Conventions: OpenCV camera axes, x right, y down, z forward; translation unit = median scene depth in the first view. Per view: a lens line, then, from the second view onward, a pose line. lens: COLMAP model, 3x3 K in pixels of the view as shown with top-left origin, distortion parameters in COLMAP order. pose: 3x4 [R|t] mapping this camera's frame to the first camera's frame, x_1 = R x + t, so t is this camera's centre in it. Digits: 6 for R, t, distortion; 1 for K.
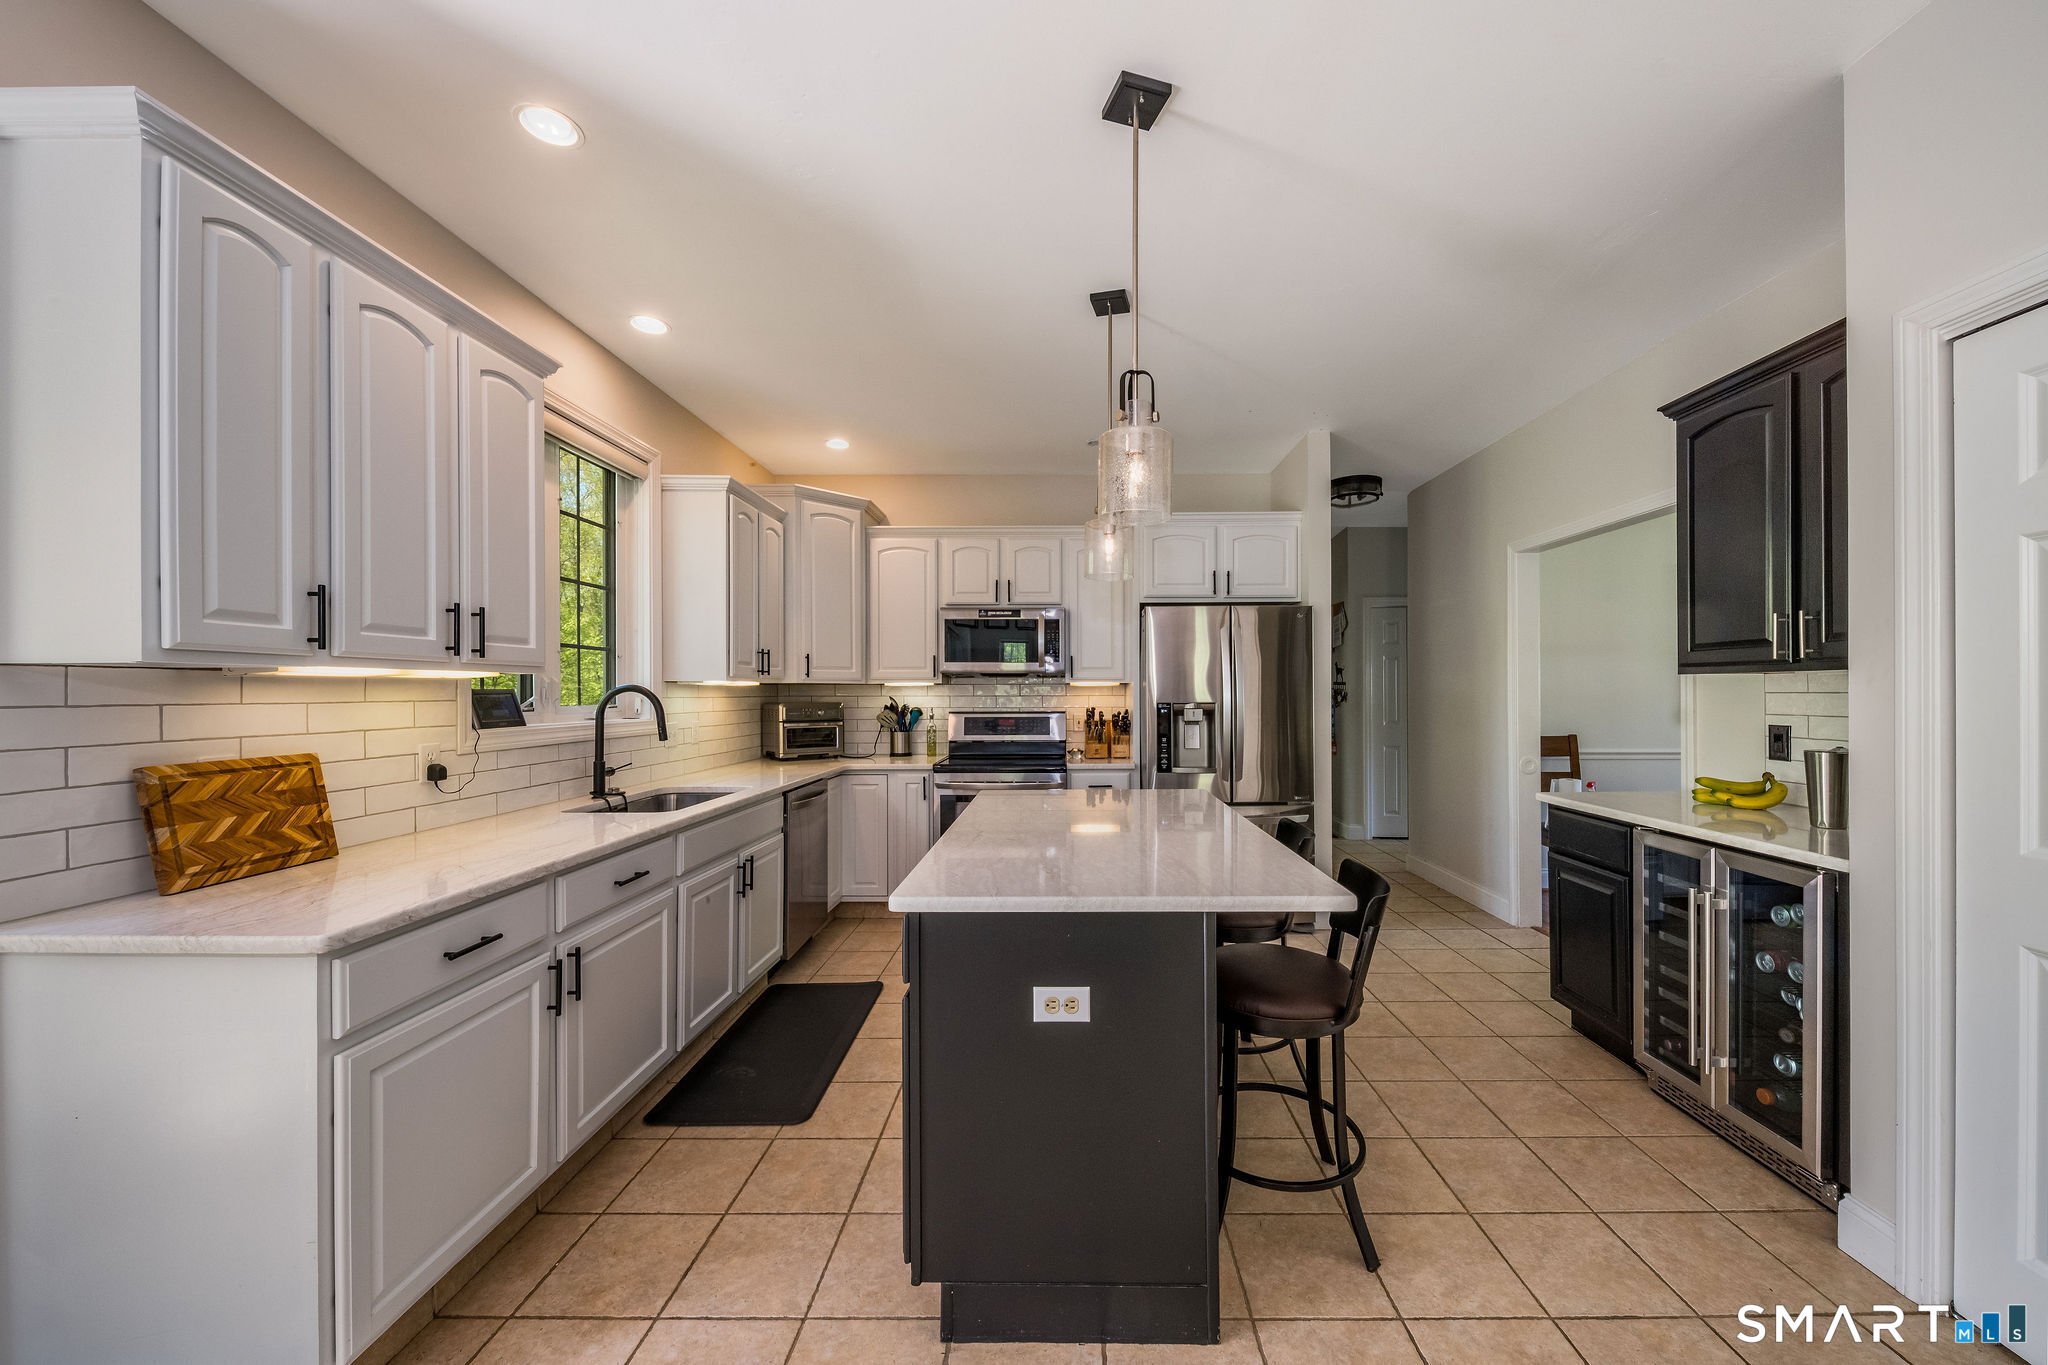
lens RADIAL K [[739.0, 0, 1040.0], [0, 739.0, 690.1], [0, 0, 1]] dist [0.000632, 0.000124]
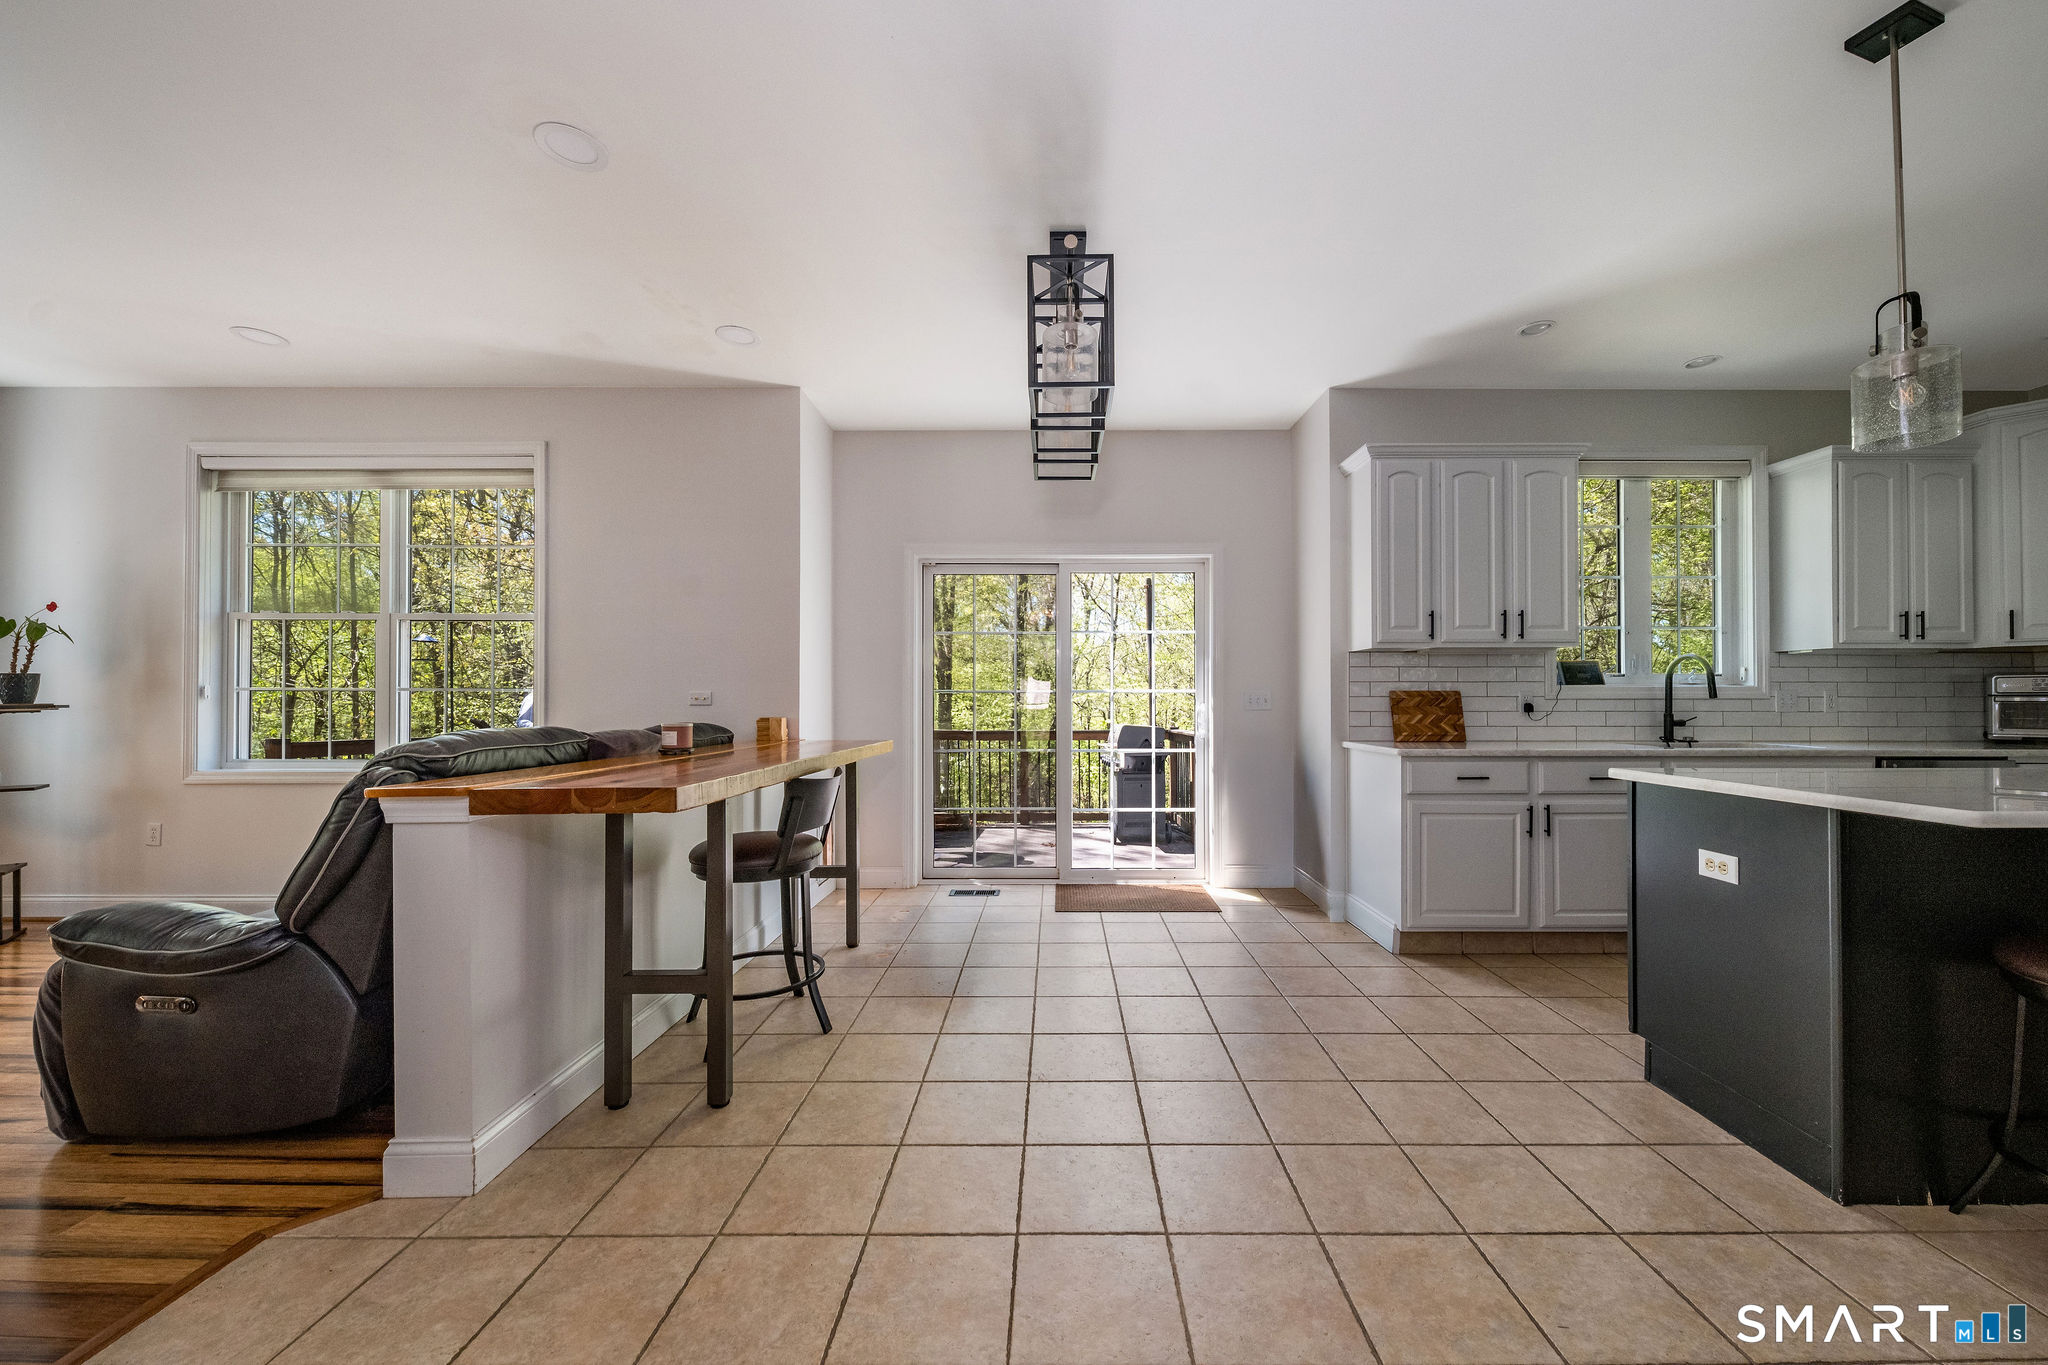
lens RADIAL K [[745.2, 0, 1061.7], [0, 745.2, 696.4], [0, 0, 1]] dist [0.001982, -0.002178]
pose [[0.015743, -0.003441, -0.999870, 1.153749], [0.000182, 0.999994, -0.003438, 0.114348], [0.999876, -0.000127, 0.015744, -0.151778]]
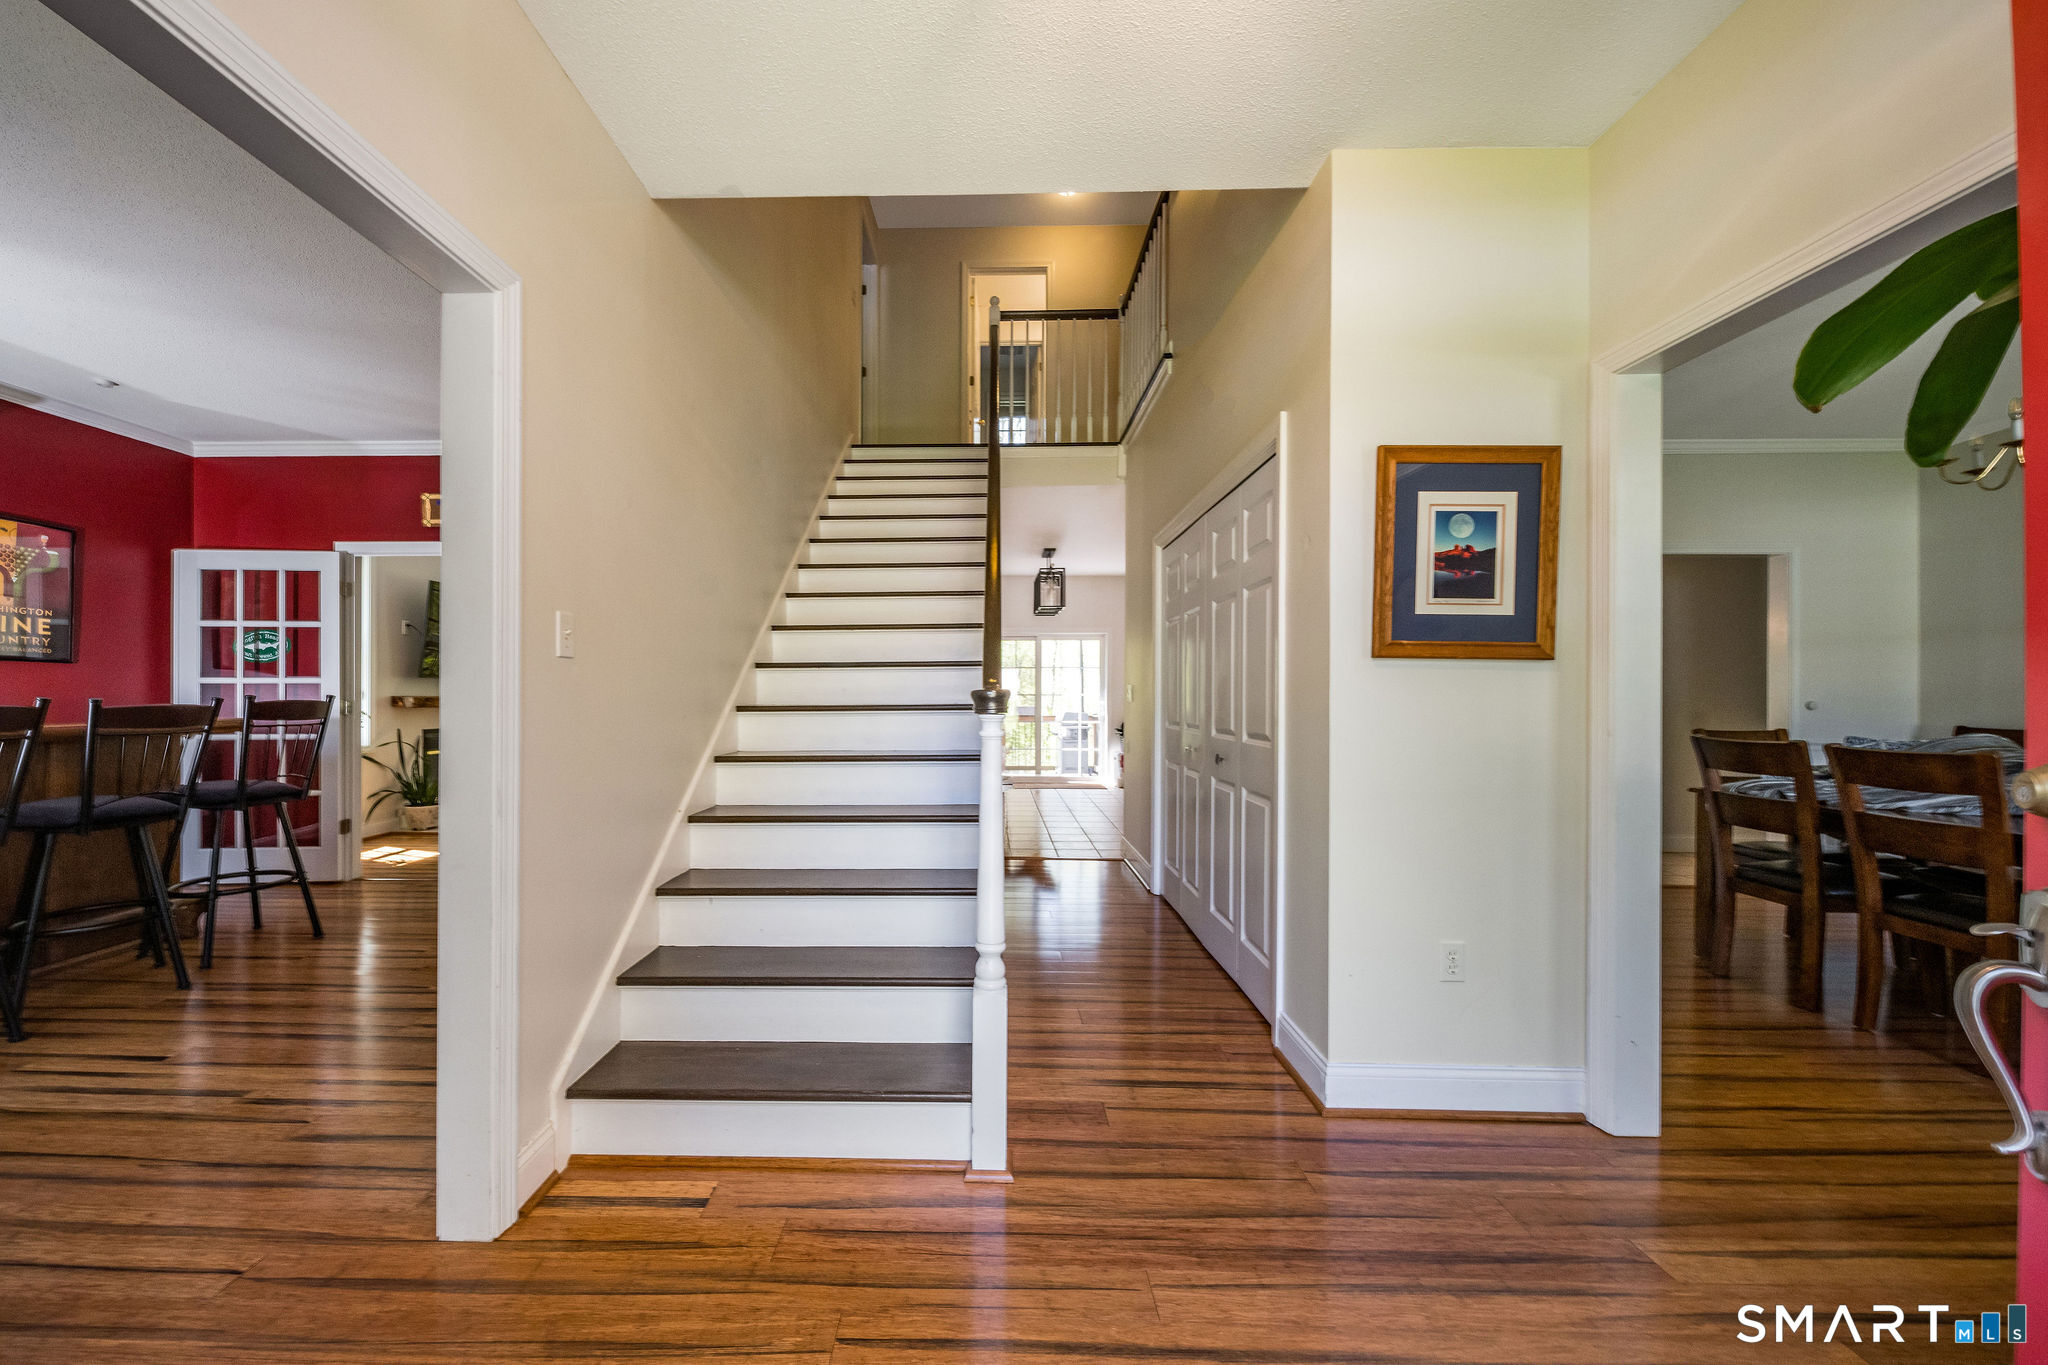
lens RADIAL K [[745.2, 0, 976.2], [0, 745.2, 693.7], [0, 0, 1]] dist [0.001982, -0.002178]
pose [[-0.012702, 0.005679, -0.999903, 4.248448], [-0.003762, 0.999977, 0.005728, 0.041521], [0.999912, 0.003835, -0.012681, -0.521083]]
